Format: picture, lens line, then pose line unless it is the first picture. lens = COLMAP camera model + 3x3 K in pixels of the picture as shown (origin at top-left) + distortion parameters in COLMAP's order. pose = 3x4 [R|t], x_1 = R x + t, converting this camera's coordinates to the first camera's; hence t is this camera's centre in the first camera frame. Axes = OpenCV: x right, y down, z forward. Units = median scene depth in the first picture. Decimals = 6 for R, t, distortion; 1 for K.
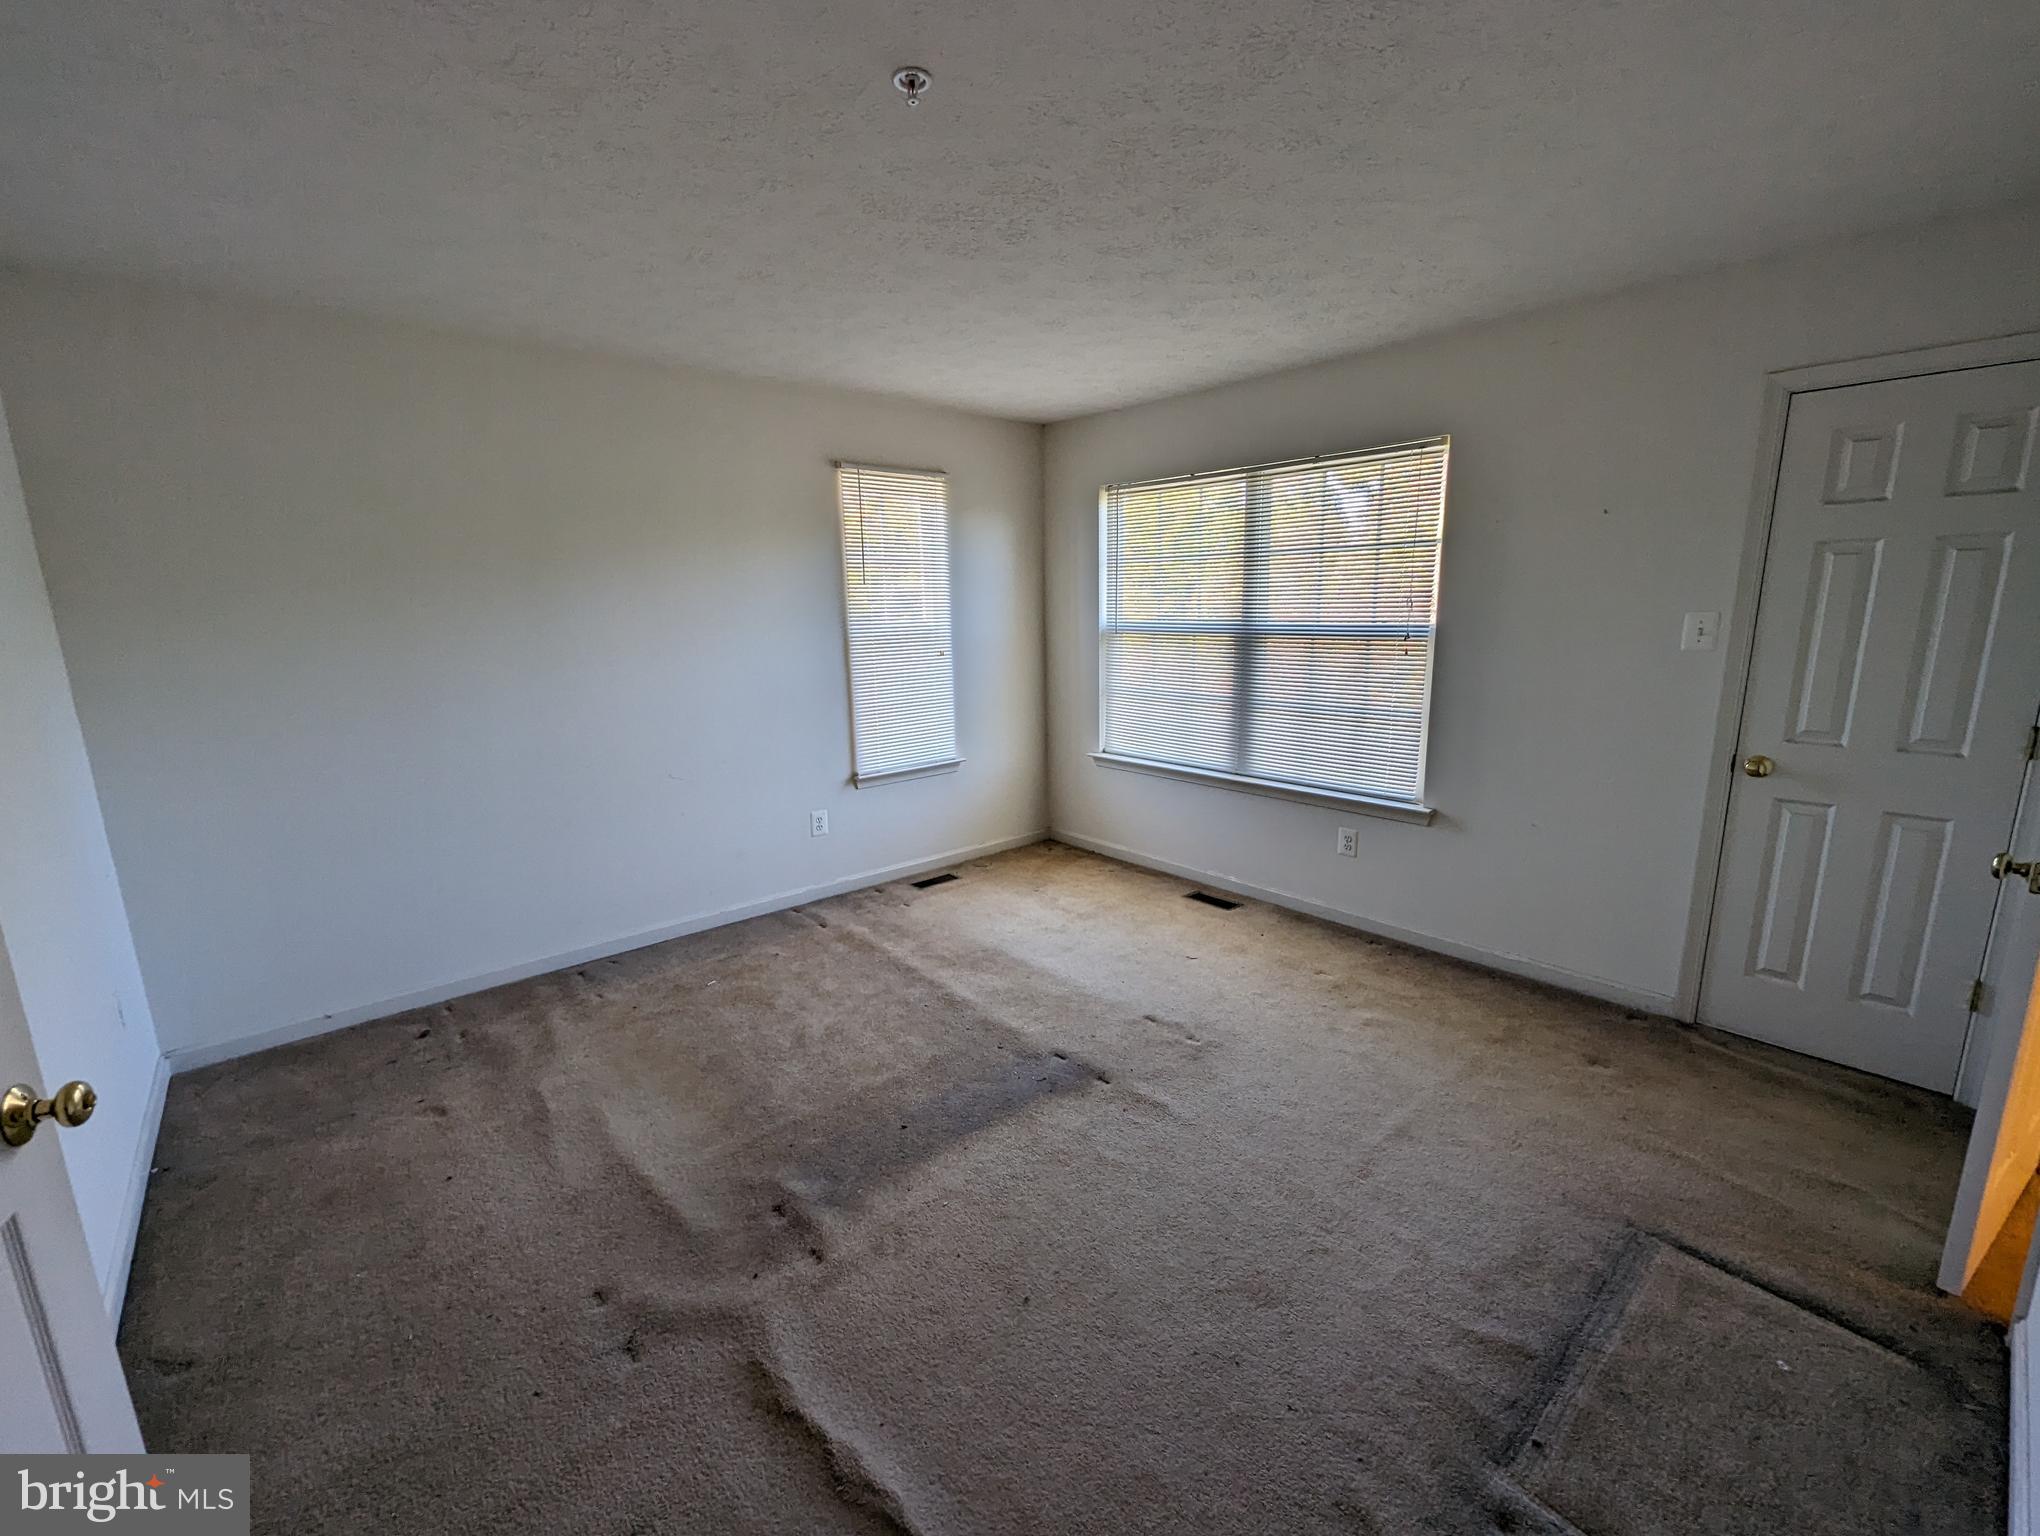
lens RADIAL K [[847.8, 0, 1028.9], [0, 847.8, 772.8], [0, 0, 1]] dist [0.000964, 0.000372]
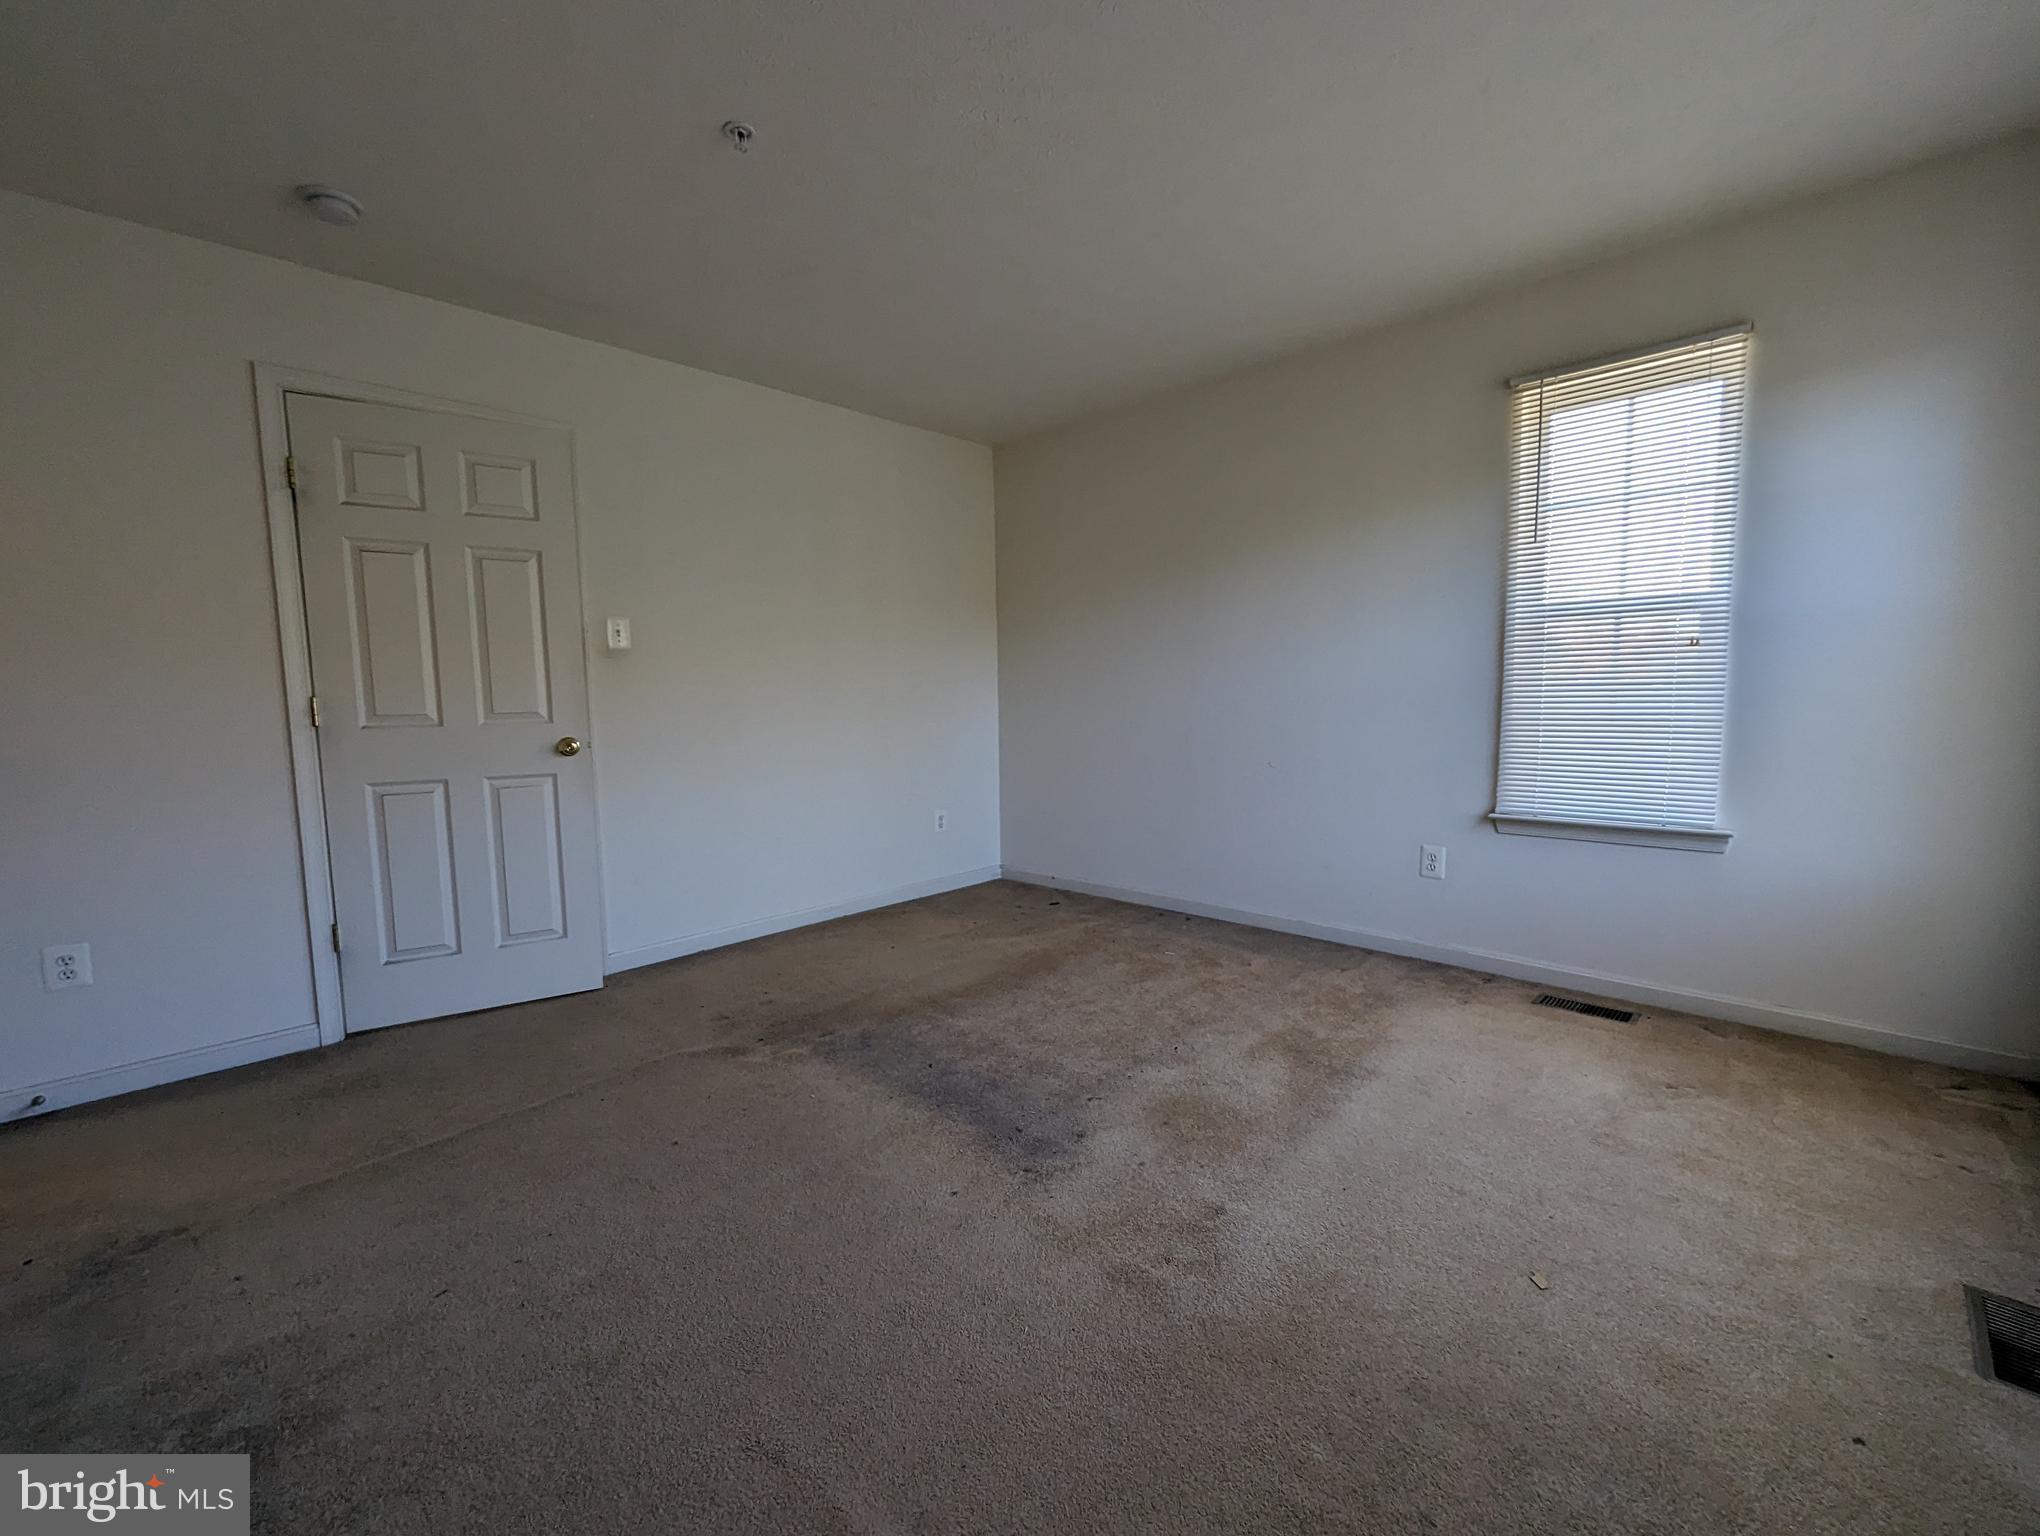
lens RADIAL K [[847.8, 0, 1028.9], [0, 847.8, 772.8], [0, 0, 1]] dist [0.000964, 0.000372]
pose [[0.083878, 0.109486, -0.990443, 0.507076], [-0.185125, 0.978355, 0.092472, -0.024964], [0.979129, 0.175600, 0.102331, 0.577621]]
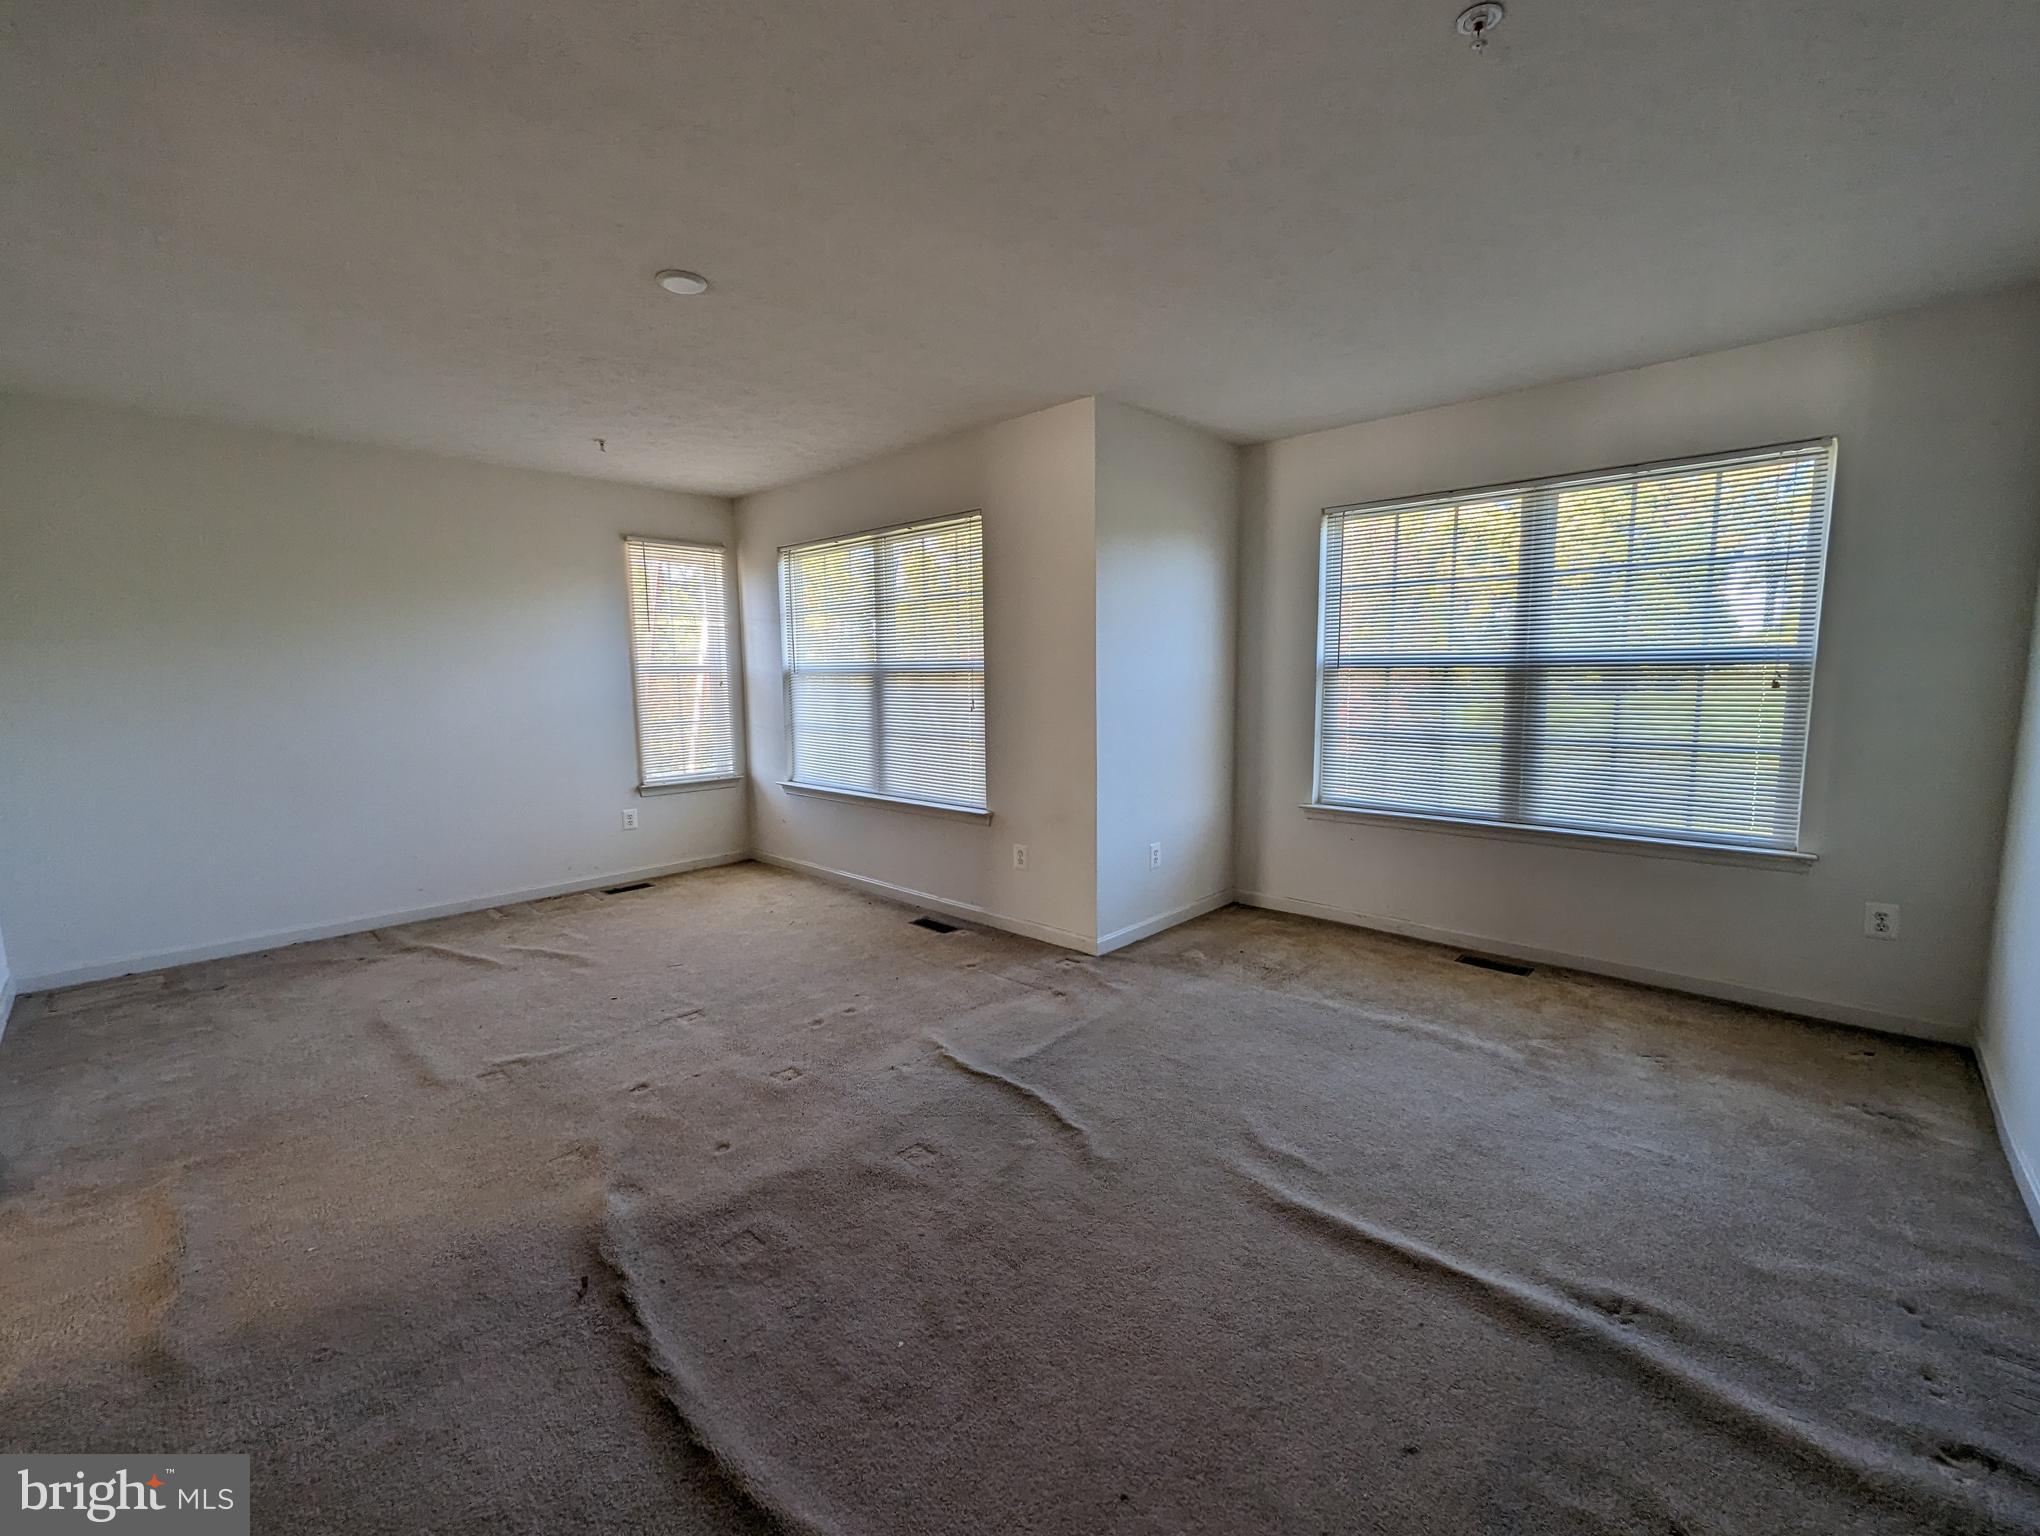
lens RADIAL K [[847.6, 0, 1020.0], [0, 847.6, 768.0], [0, 0, 1]] dist [0.000085, 0.000005]
pose [[0.998311, 0.007200, 0.057645, 0.394190], [-0.002270, 0.996367, -0.085136, 0.069762], [-0.058049, 0.084861, 0.994700, -0.174167]]
